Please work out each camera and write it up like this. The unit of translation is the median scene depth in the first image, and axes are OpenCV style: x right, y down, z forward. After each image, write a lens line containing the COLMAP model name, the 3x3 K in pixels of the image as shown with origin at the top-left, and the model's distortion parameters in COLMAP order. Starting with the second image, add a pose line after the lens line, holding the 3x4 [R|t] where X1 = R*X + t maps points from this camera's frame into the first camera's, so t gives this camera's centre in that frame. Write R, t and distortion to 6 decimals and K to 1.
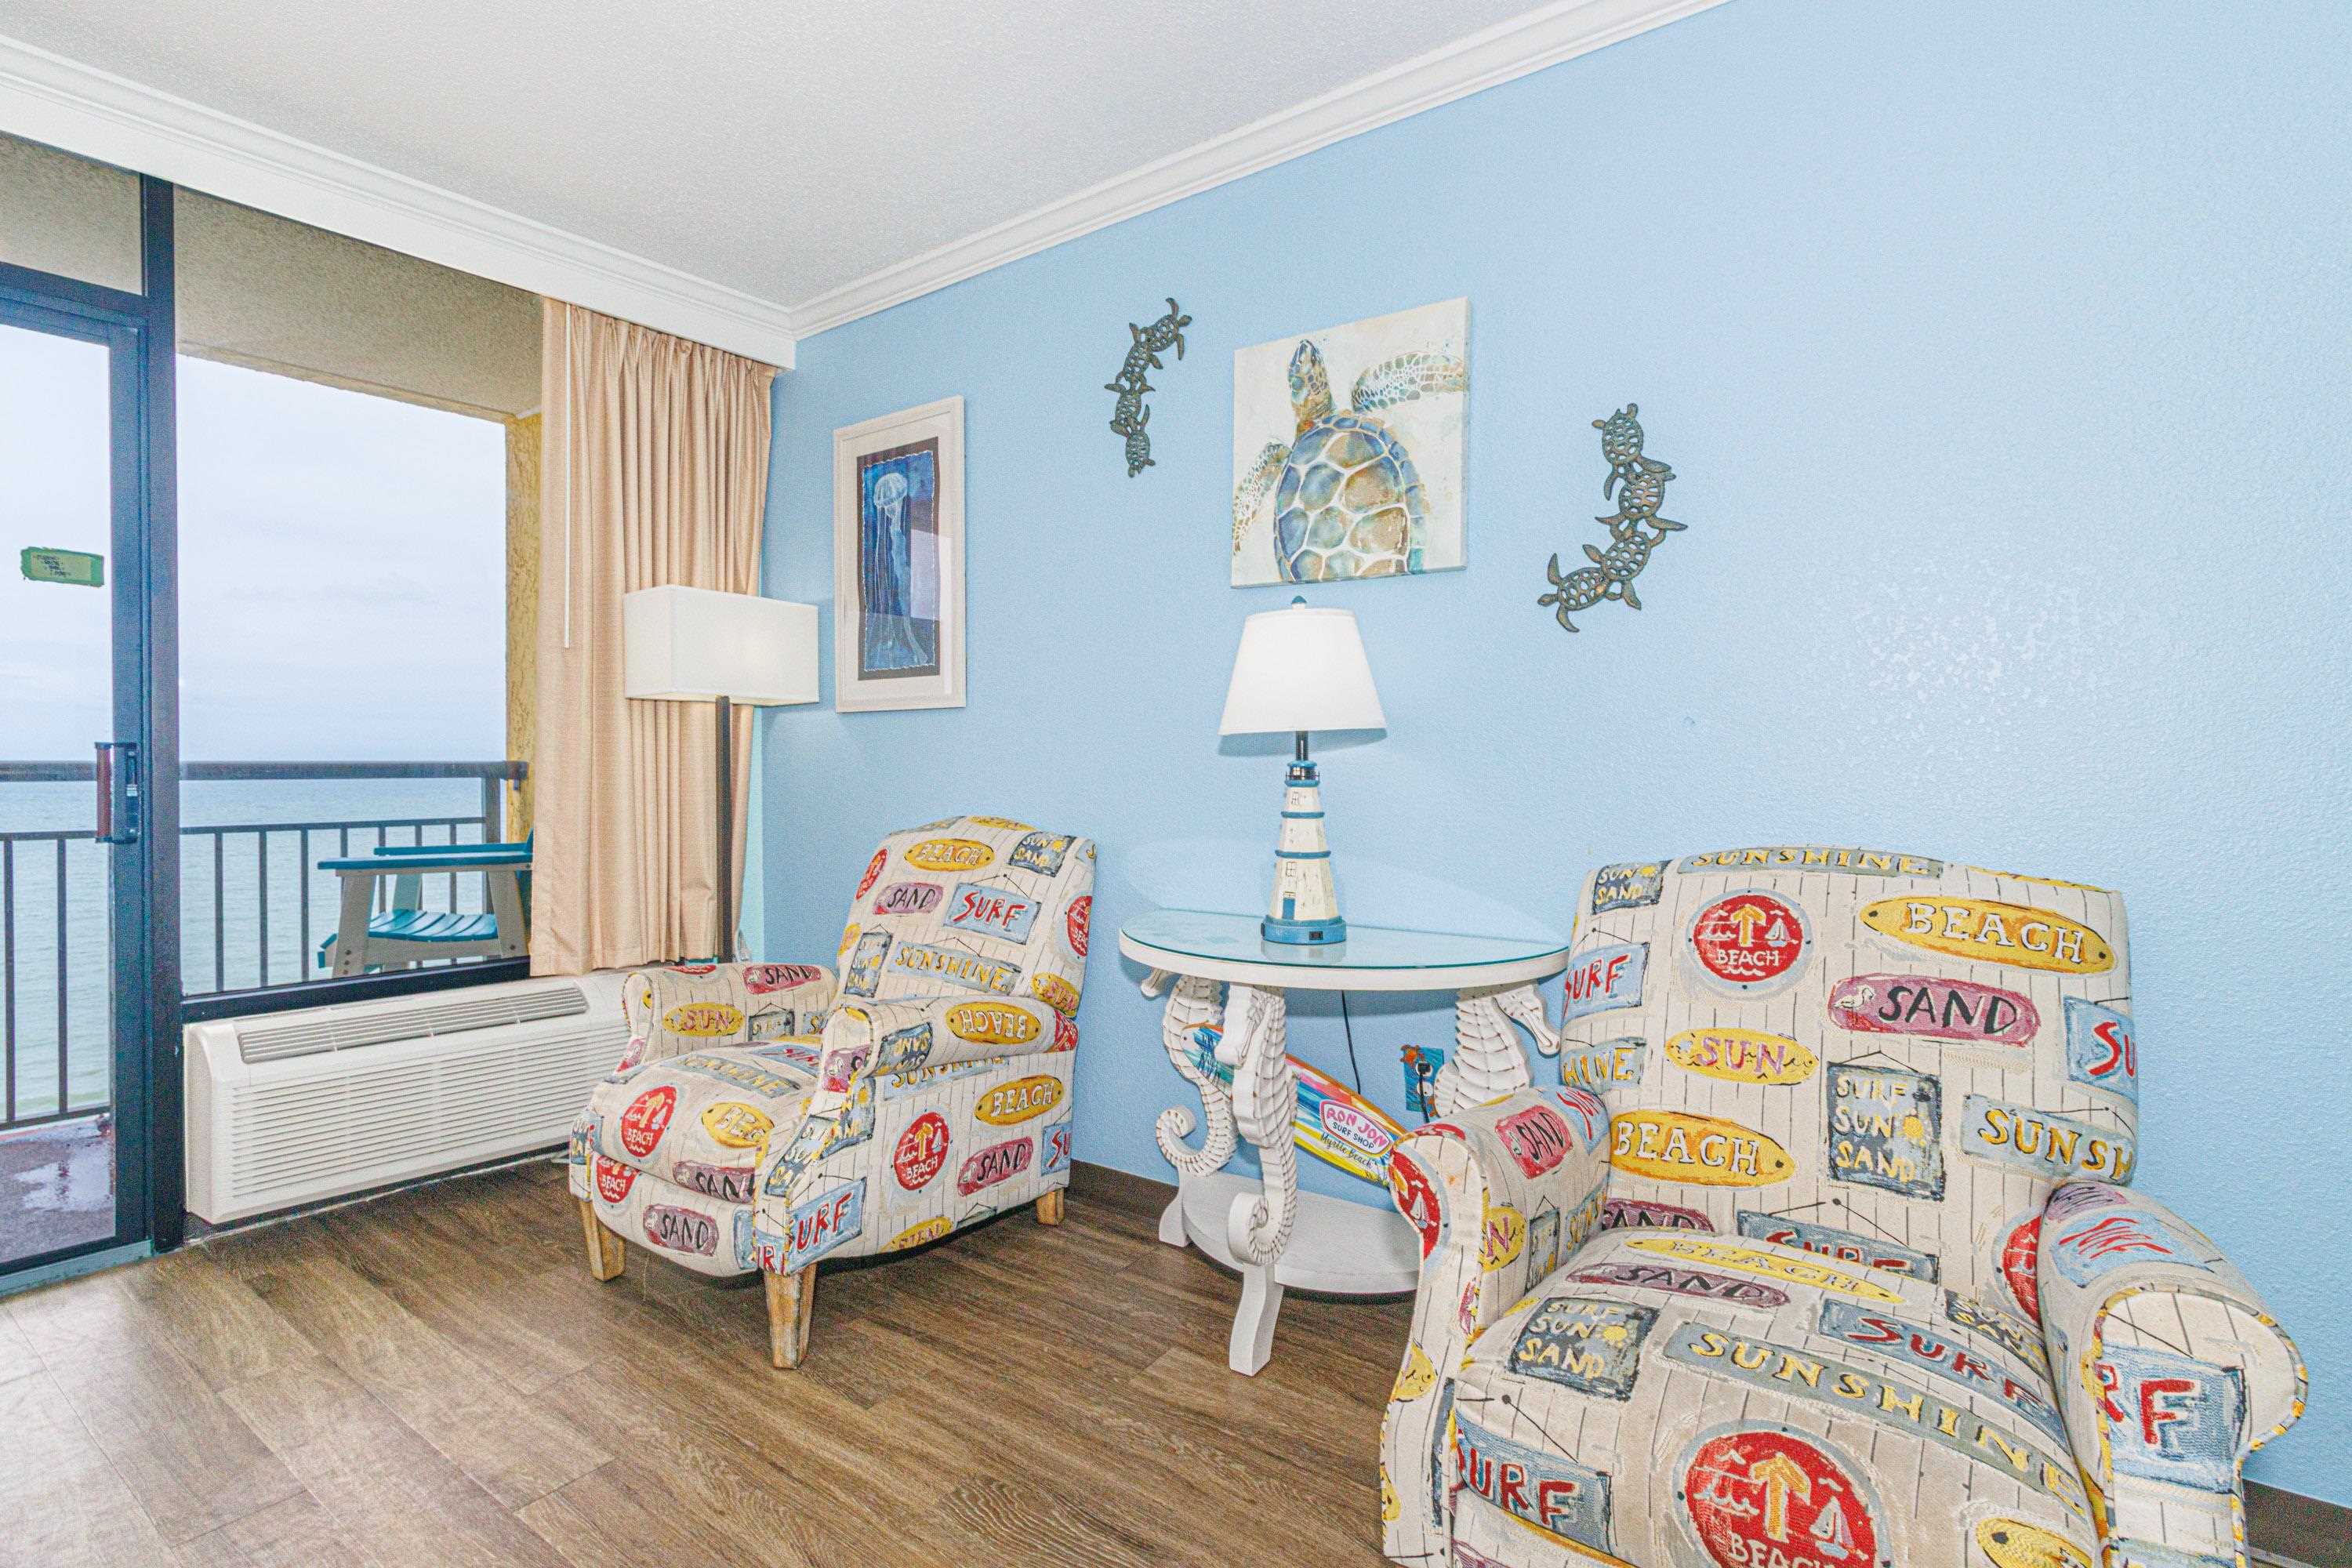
lens RADIAL K [[1085.0, 0, 1159.3], [0, 1085.0, 772.3], [0, 0, 1]] dist [0.001615, 0.001404]
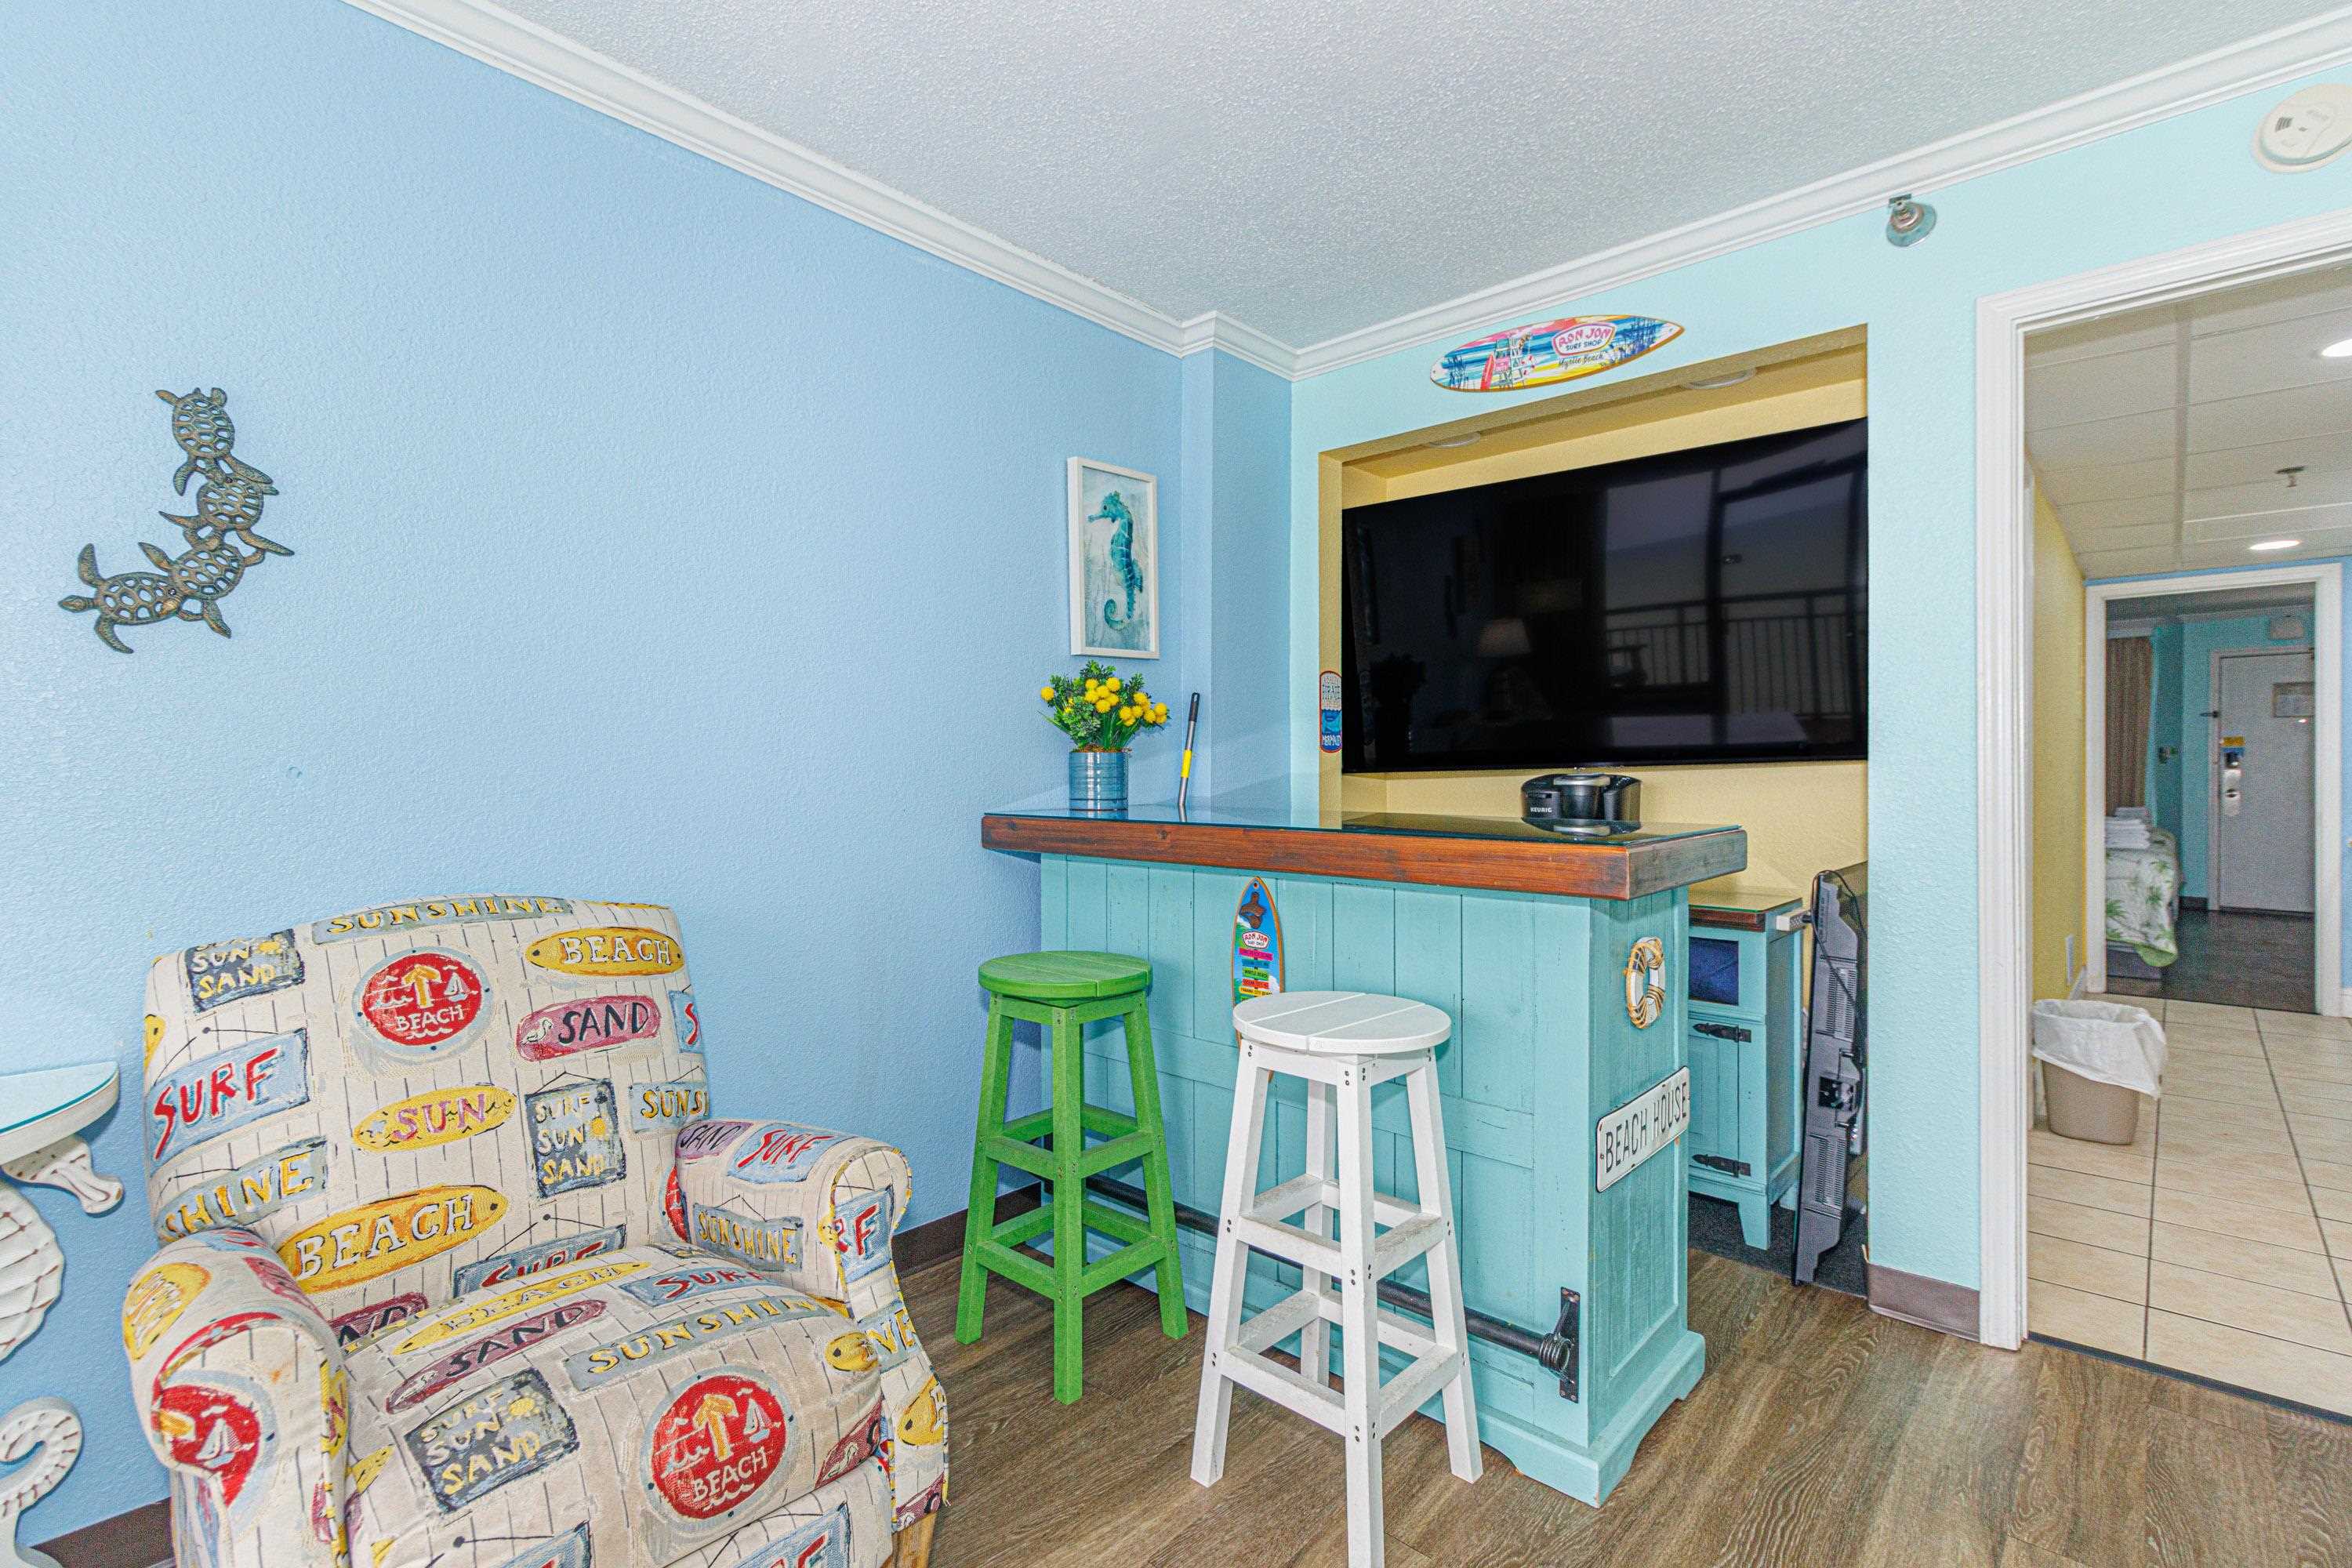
lens RADIAL K [[1091.6, 0, 1162.3], [0, 1091.6, 767.6], [0, 0, 1]] dist [0.003037, 0.000026]
pose [[0.127570, 0.002674, 0.991826, -0.292352], [0.001083, 0.999995, -0.002835, -0.043999], [-0.991829, 0.001436, 0.127566, 0.165994]]
